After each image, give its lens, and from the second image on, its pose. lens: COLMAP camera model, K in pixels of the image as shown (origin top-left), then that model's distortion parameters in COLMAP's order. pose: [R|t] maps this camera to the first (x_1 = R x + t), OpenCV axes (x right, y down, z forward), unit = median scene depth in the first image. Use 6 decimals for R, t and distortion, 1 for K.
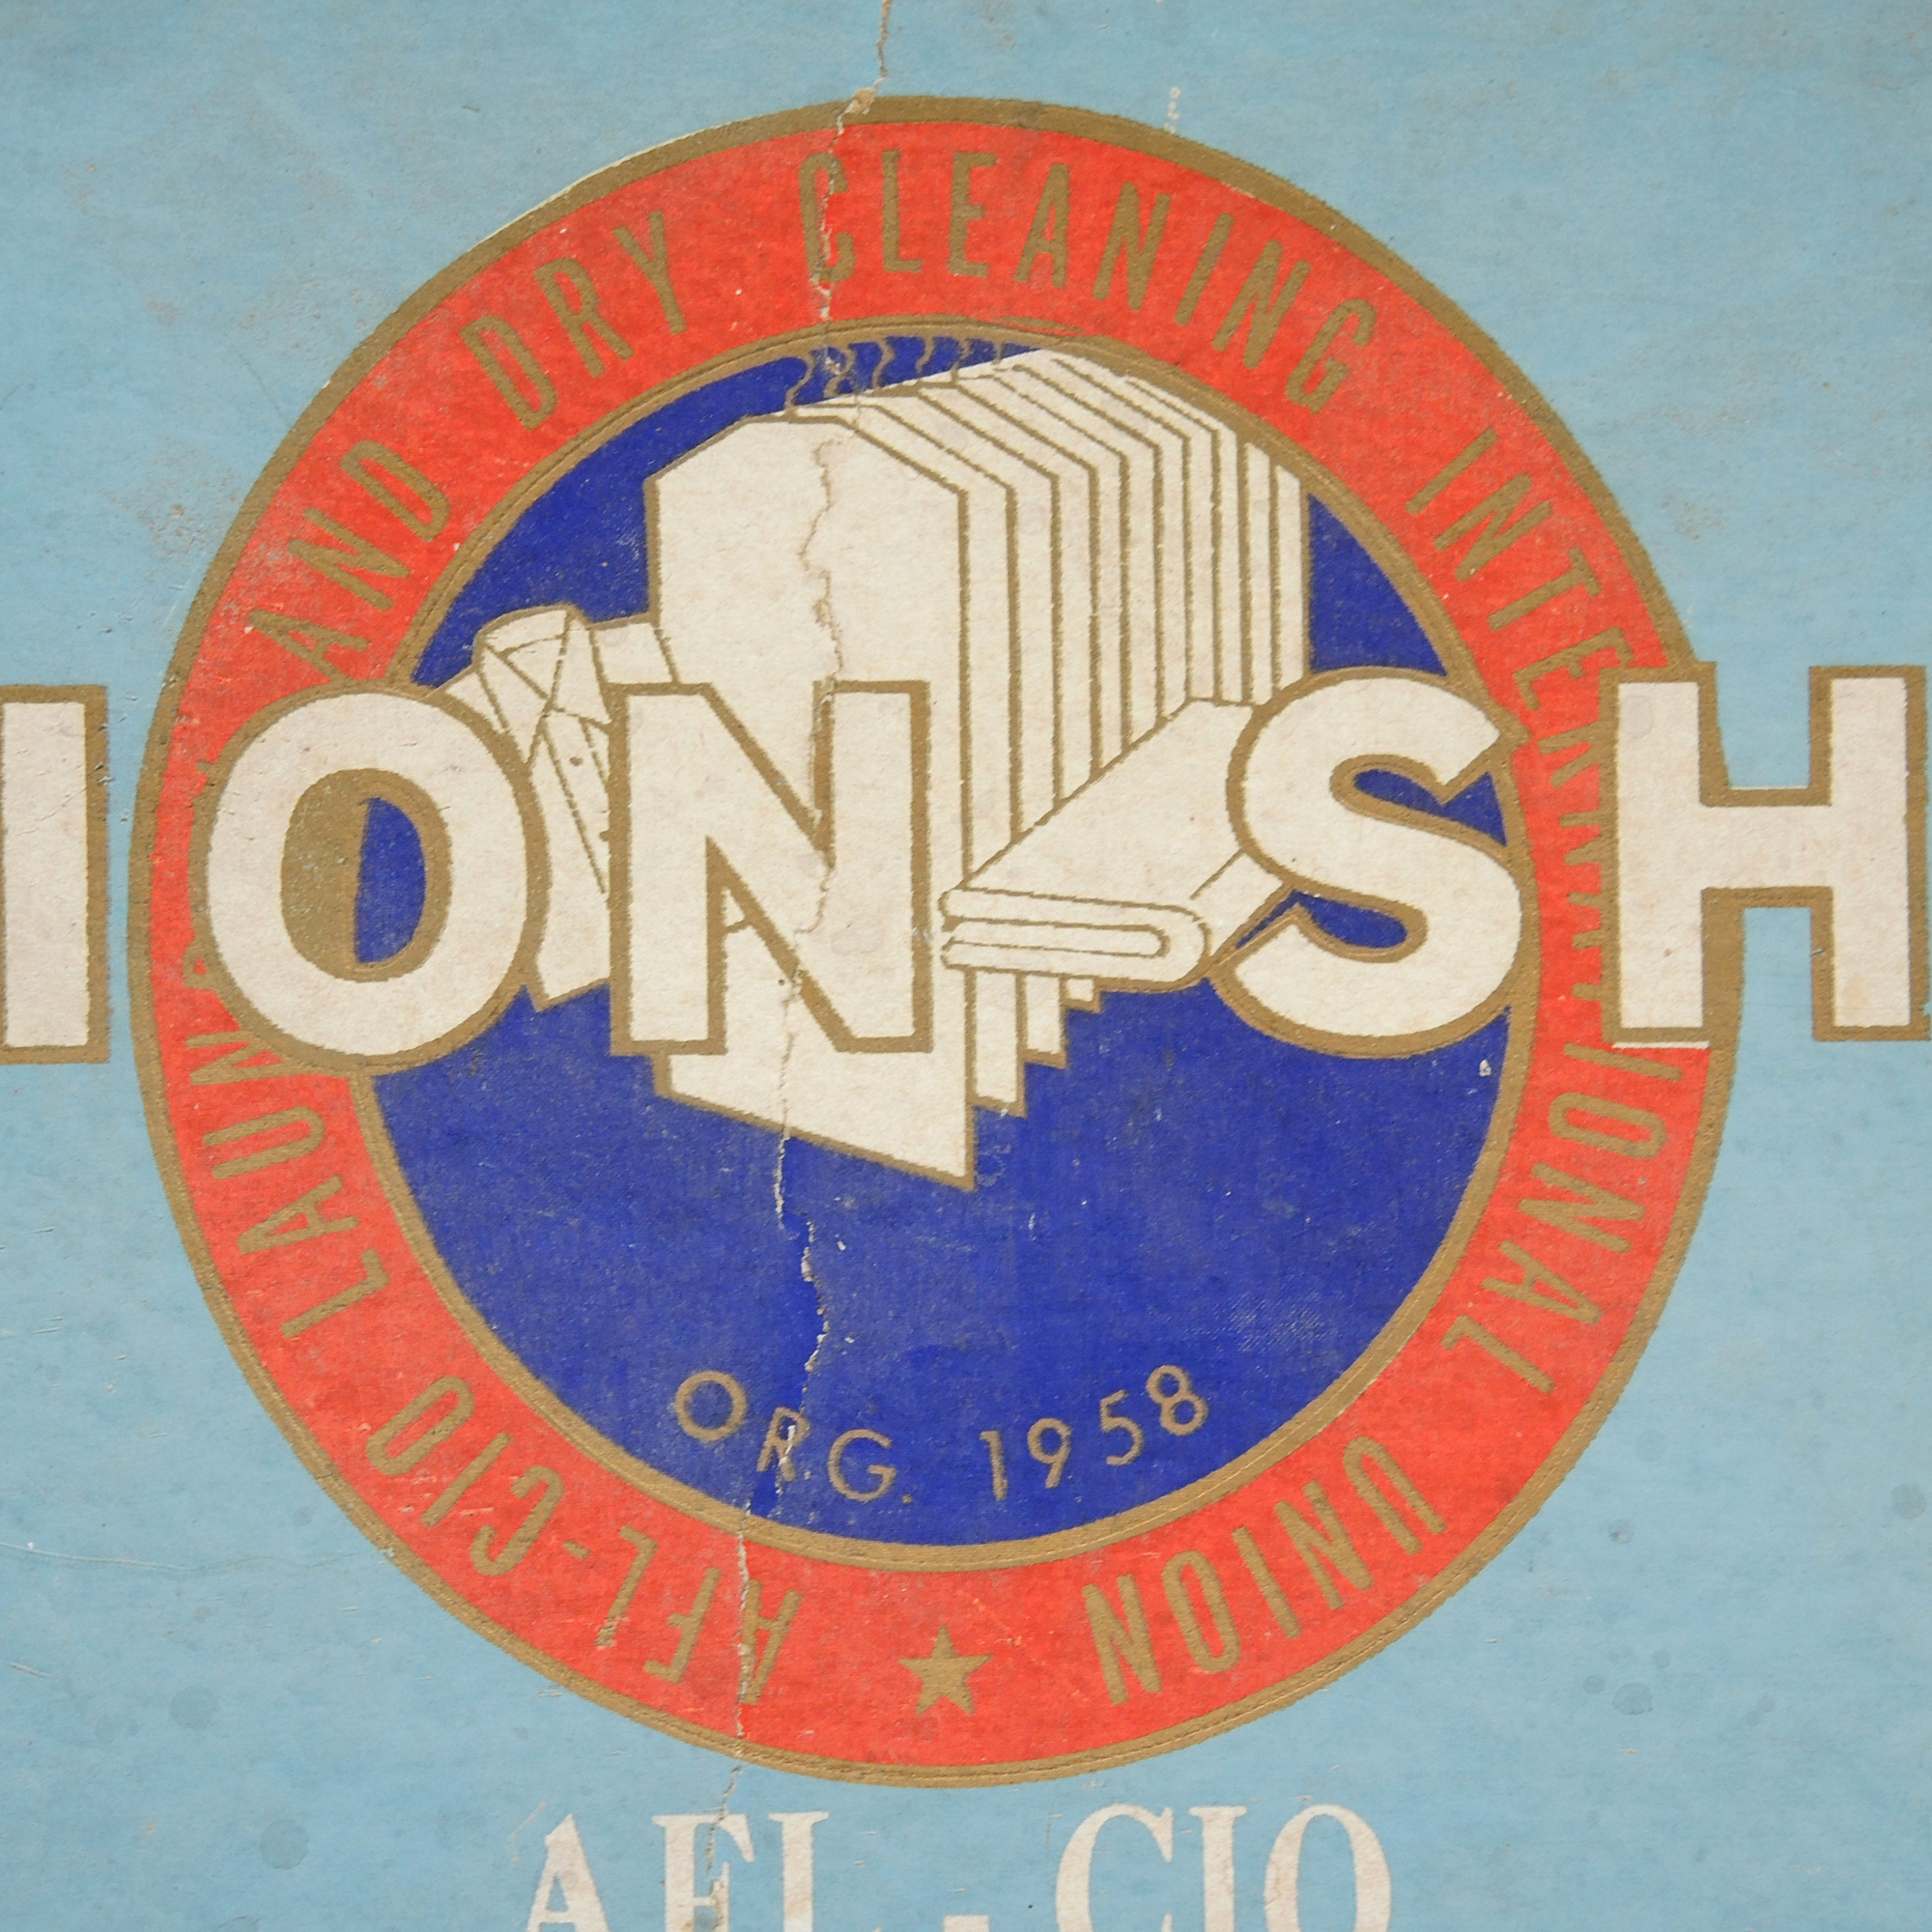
lens RADIAL K [[5280.2, 0, 971.9], [0, 5280.2, 967.8], [0, 0, 1]] dist [0.351859, 0.000000]
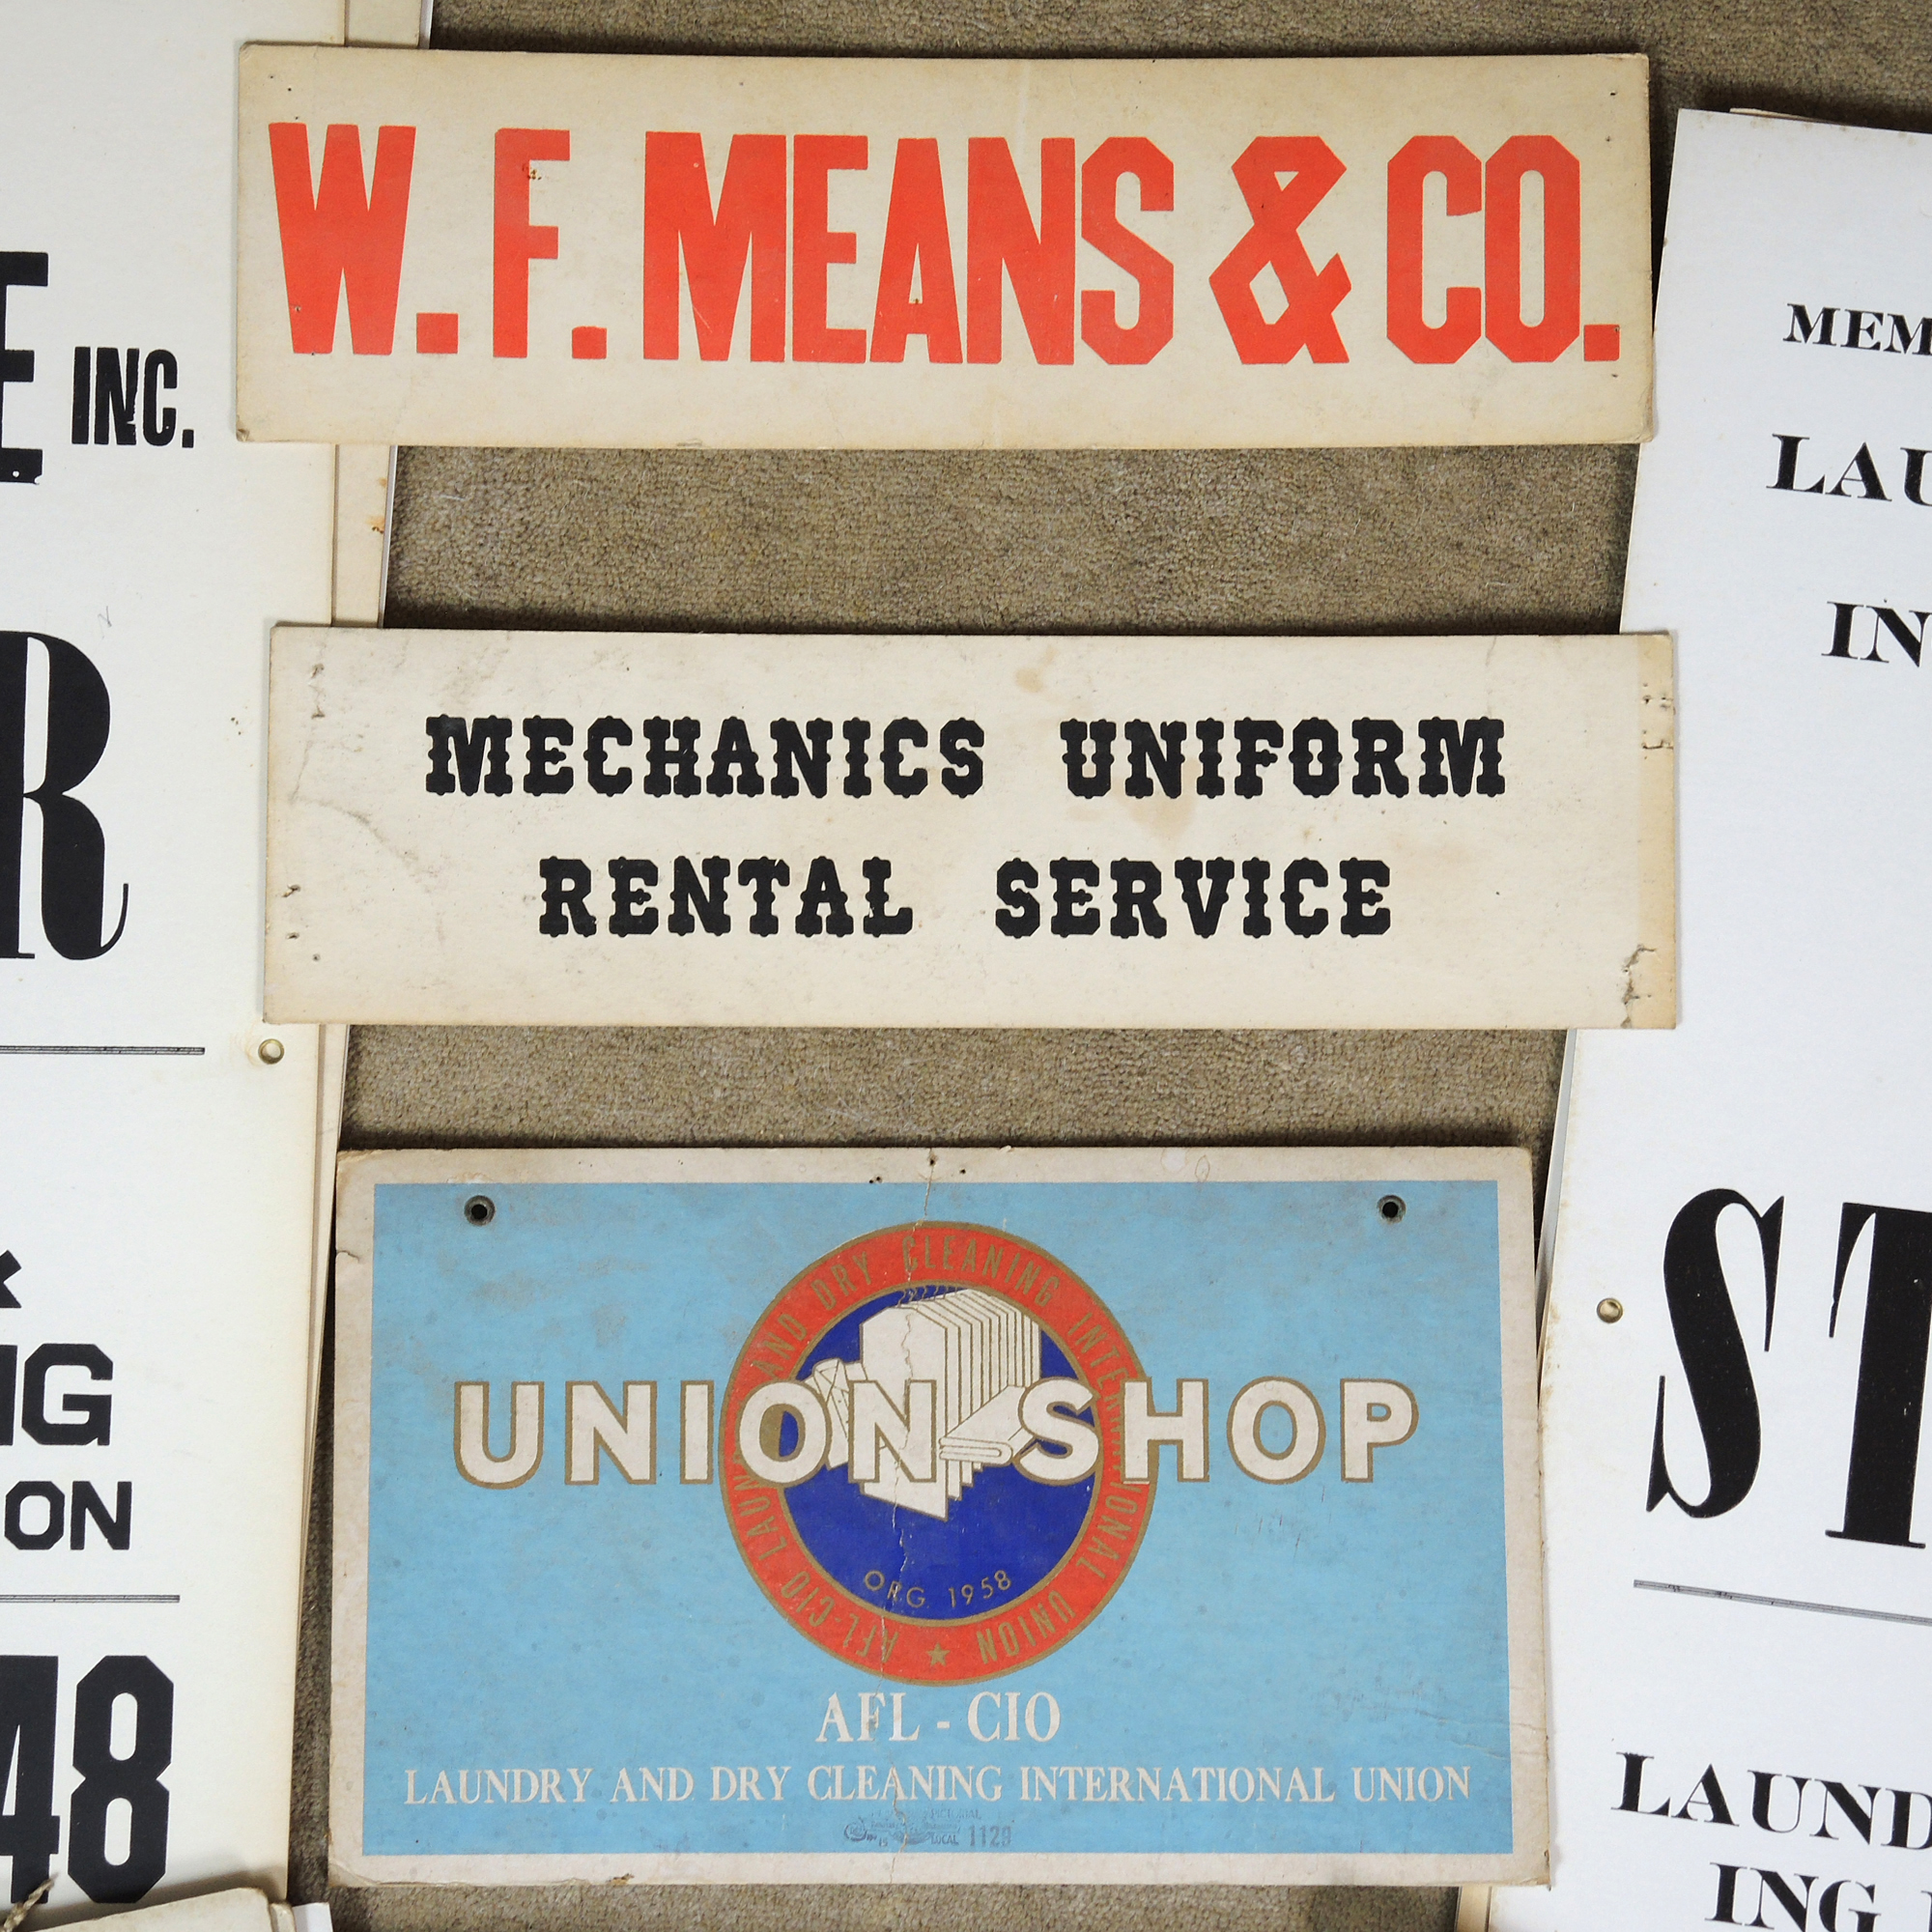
lens RADIAL K [[5280.2, 0, 961.1], [0, 5280.2, 963.9], [0, 0, 1]] dist [0.351859, 0.000000]
pose [[0.999765, 0.006714, -0.020616, 0.082315], [-0.008652, 0.995403, -0.095381, 0.008168], [0.019880, 0.095537, 0.995227, -2.663669]]
